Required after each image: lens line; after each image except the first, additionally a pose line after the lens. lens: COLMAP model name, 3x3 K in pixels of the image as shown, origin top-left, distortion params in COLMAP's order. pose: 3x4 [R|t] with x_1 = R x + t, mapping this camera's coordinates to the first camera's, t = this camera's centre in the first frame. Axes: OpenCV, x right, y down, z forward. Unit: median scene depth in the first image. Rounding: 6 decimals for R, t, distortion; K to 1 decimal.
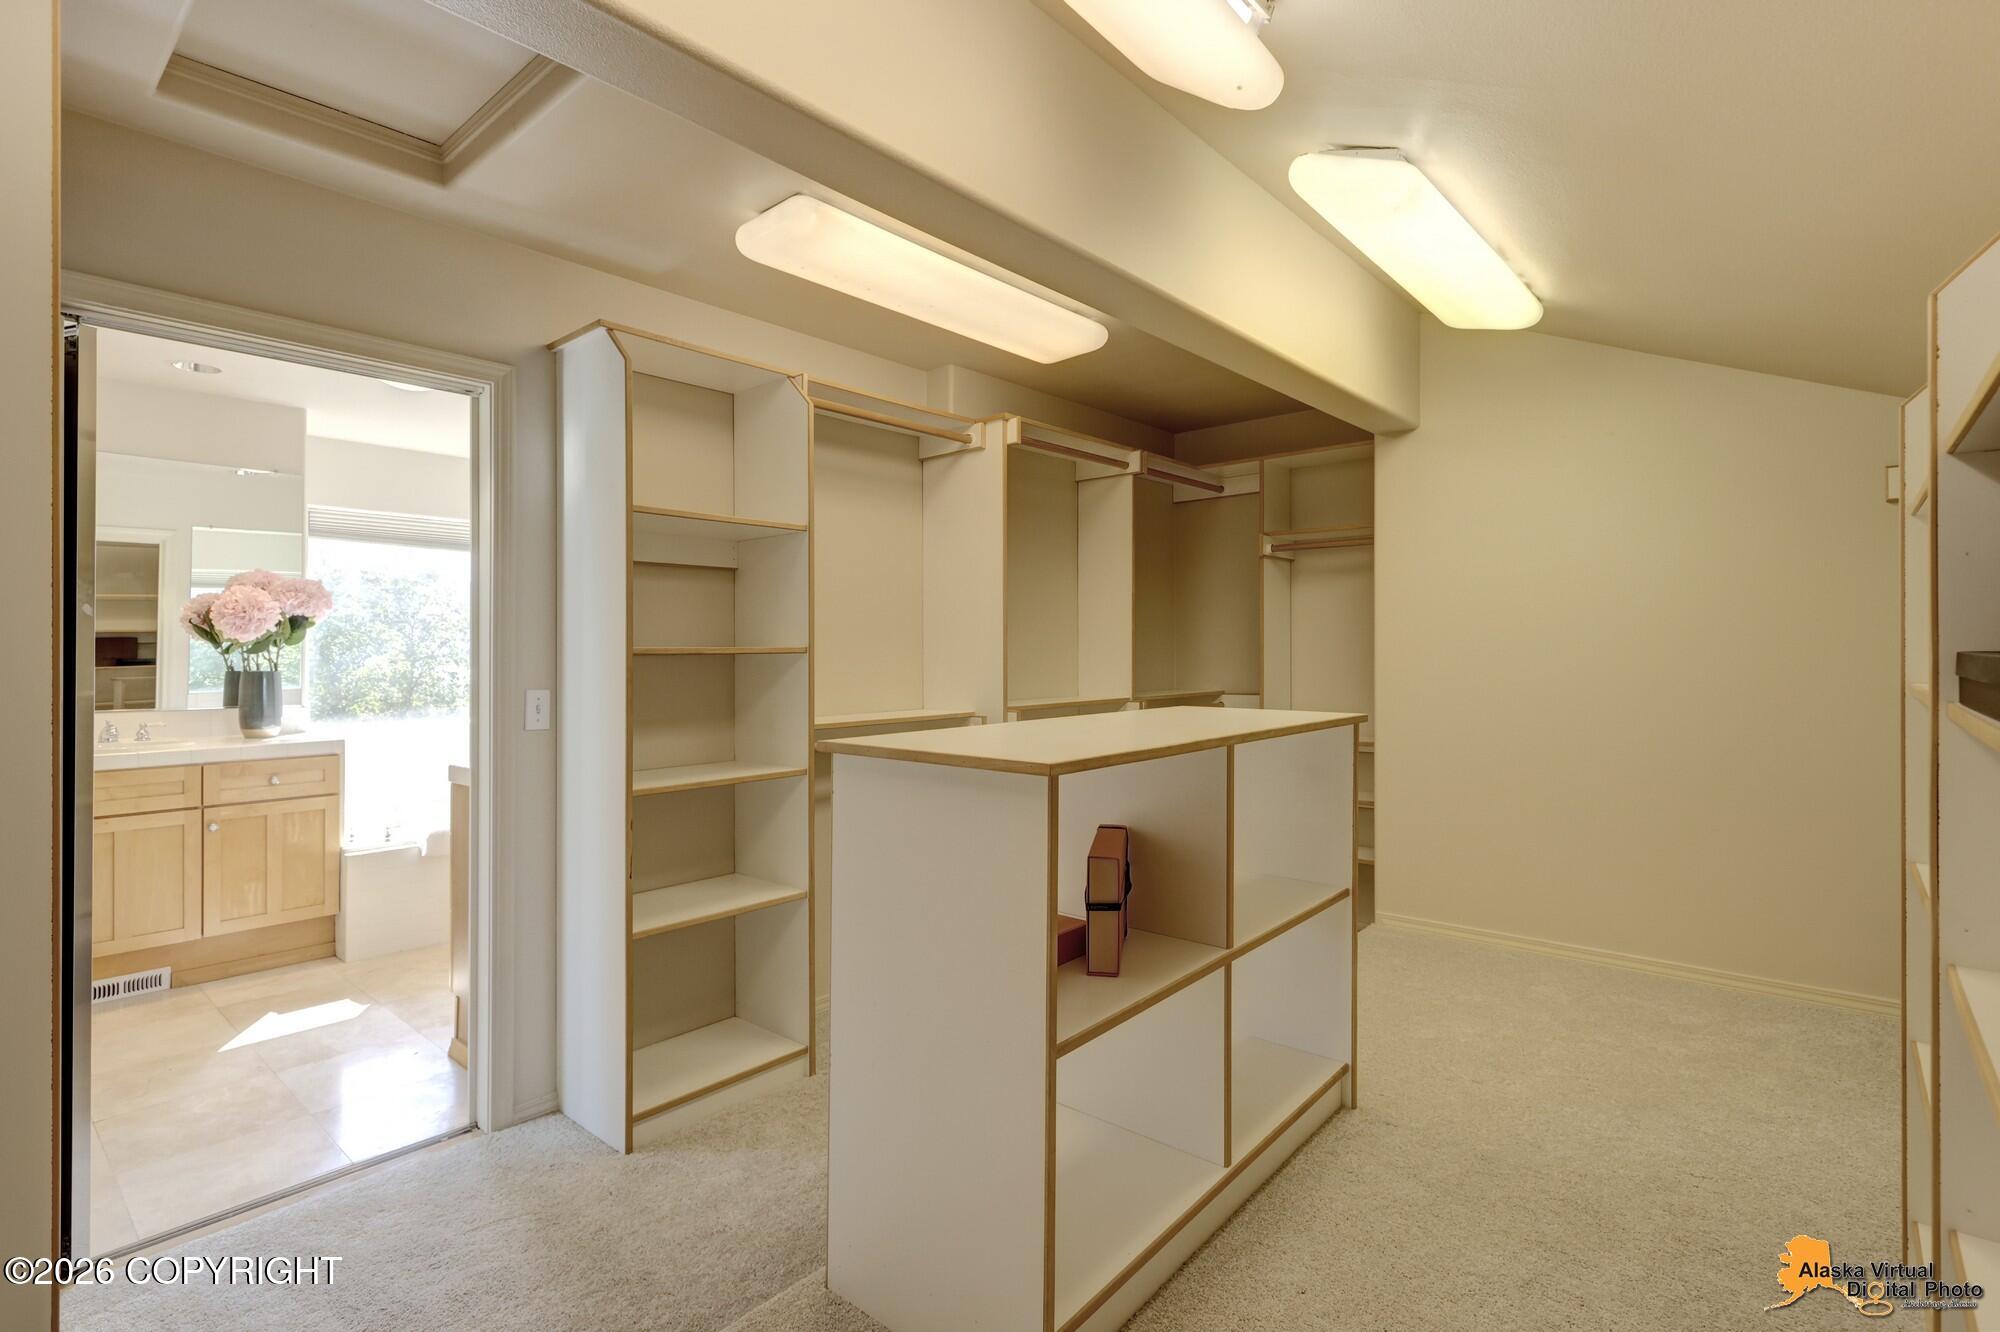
lens RADIAL K [[953.8, 0, 993.6], [0, 953.8, 659.7], [0, 0, 1]] dist [0.016910, -0.001332]
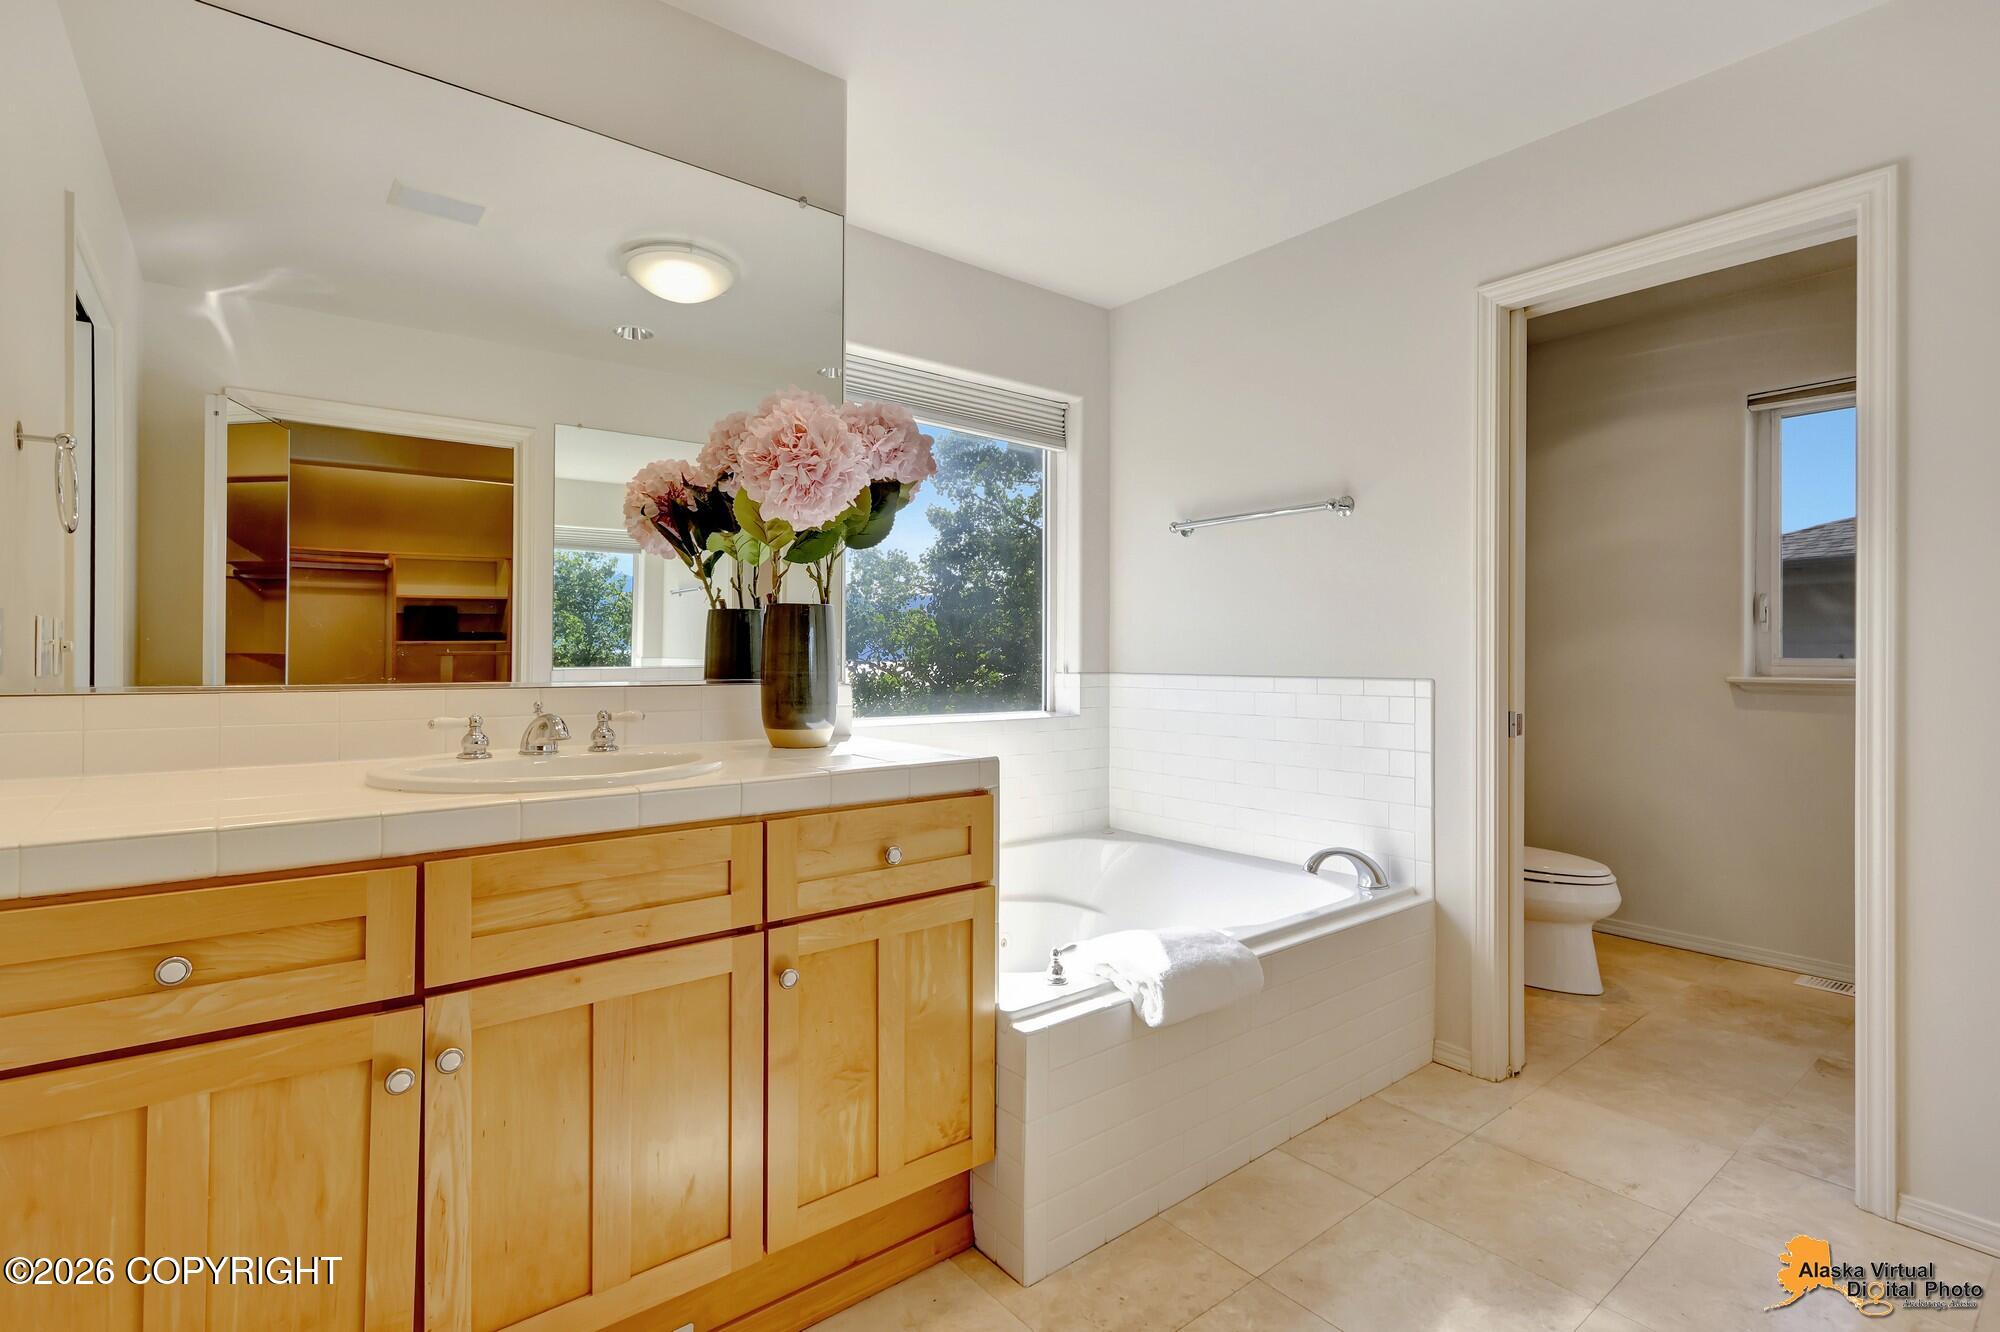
lens RADIAL K [[953.8, 0, 1007.9], [0, 953.8, 667.8], [0, 0, 1]] dist [0.016910, -0.001332]
pose [[0.986184, 0.009447, -0.165382, -0.607026], [-0.008172, 0.999931, 0.008385, 0.039413], [0.165450, -0.006917, 0.986194, 0.581036]]
